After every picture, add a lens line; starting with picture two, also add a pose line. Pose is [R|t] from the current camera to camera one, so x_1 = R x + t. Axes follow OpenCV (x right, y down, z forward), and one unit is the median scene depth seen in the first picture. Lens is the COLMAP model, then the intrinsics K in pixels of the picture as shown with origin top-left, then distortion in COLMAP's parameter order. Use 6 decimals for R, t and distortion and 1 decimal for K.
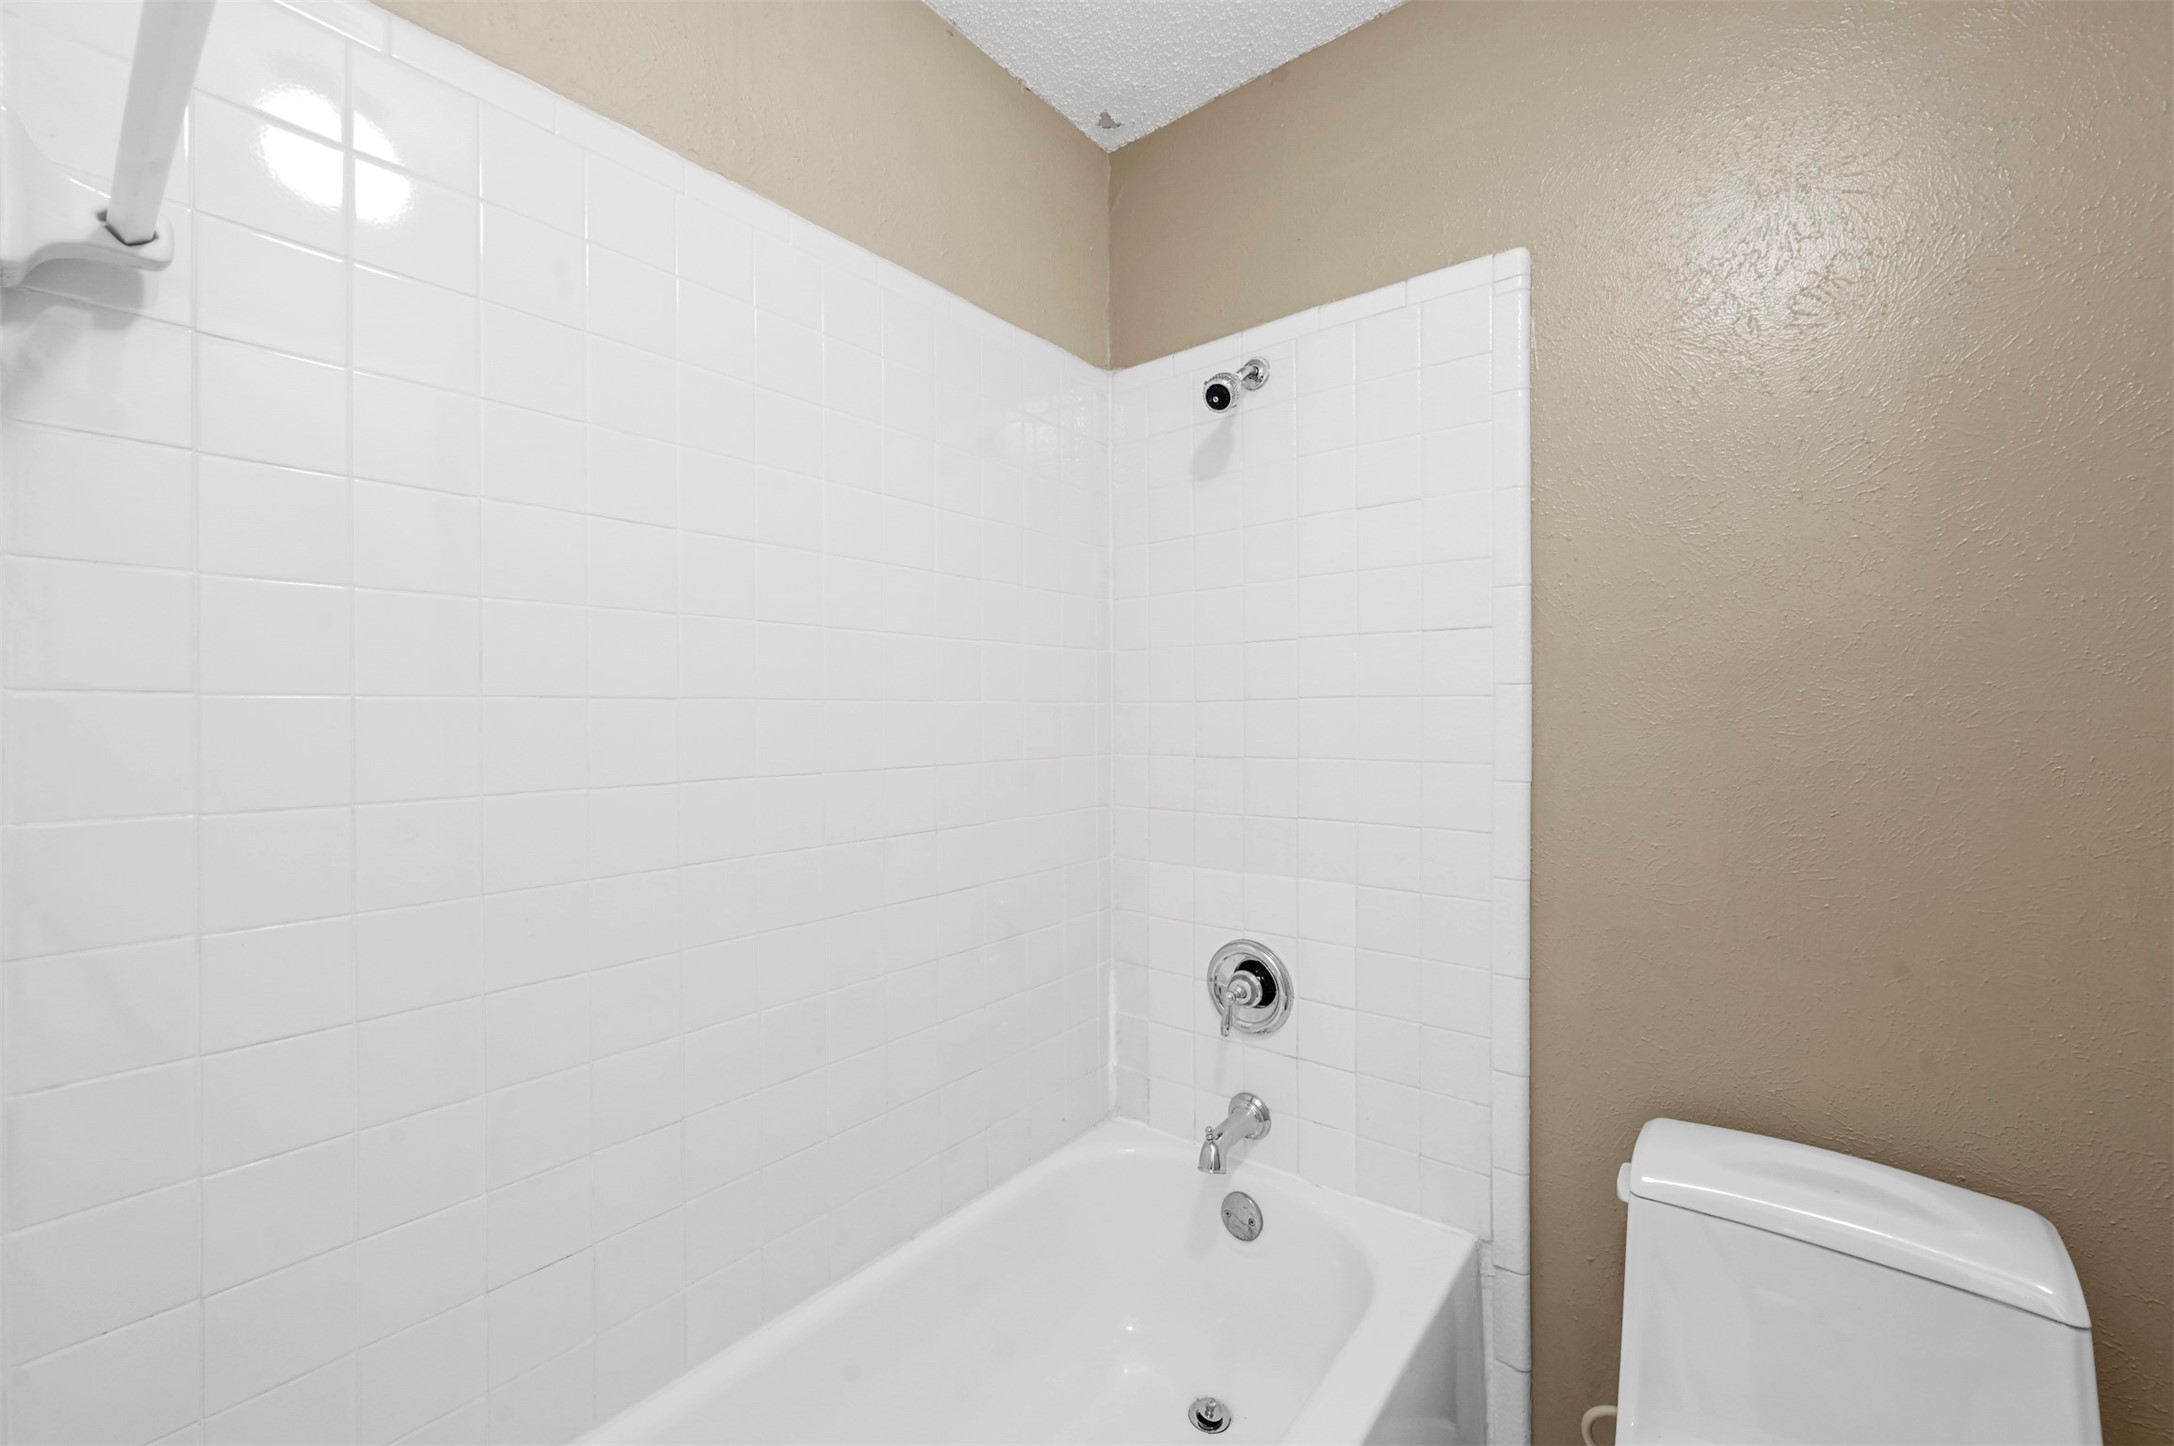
lens RADIAL K [[863.8, 0, 1089.0], [0, 863.8, 718.2], [0, 0, 1]] dist [-0.001356, 0.001176]
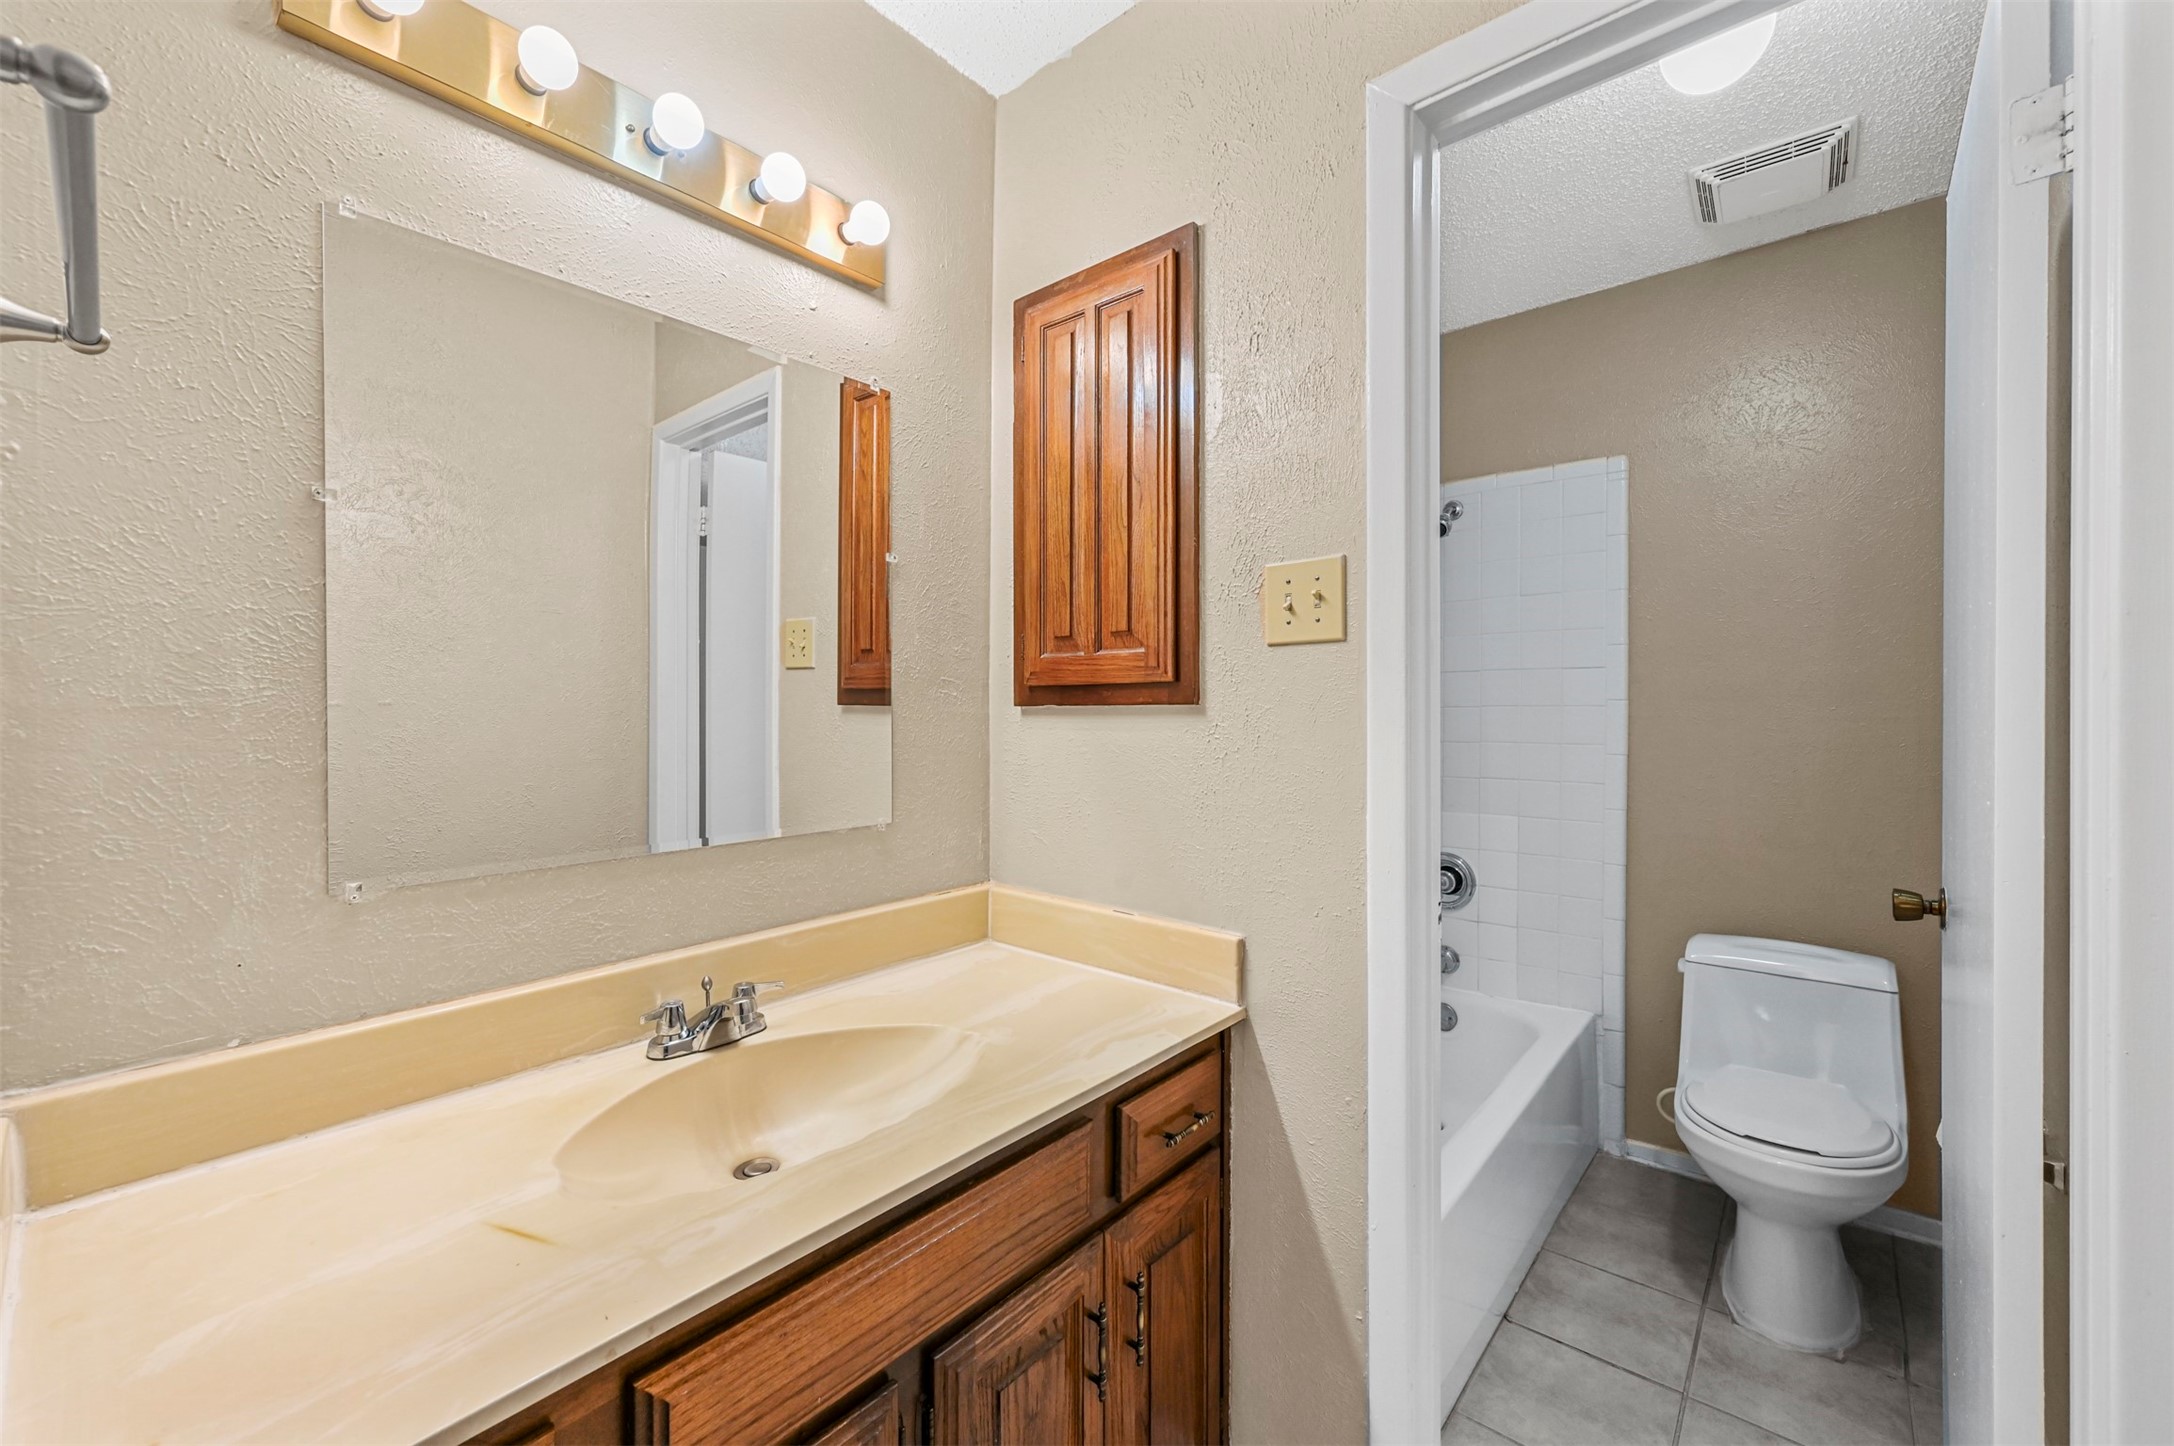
lens RADIAL K [[863.8, 0, 1082.4], [0, 863.8, 726.3], [0, 0, 1]] dist [-0.001356, 0.001176]
pose [[0.999470, 0.000126, -0.032553, -0.546490], [0.000177, 0.999957, 0.009311, -0.002517], [0.032553, -0.009312, 0.999427, -0.805490]]
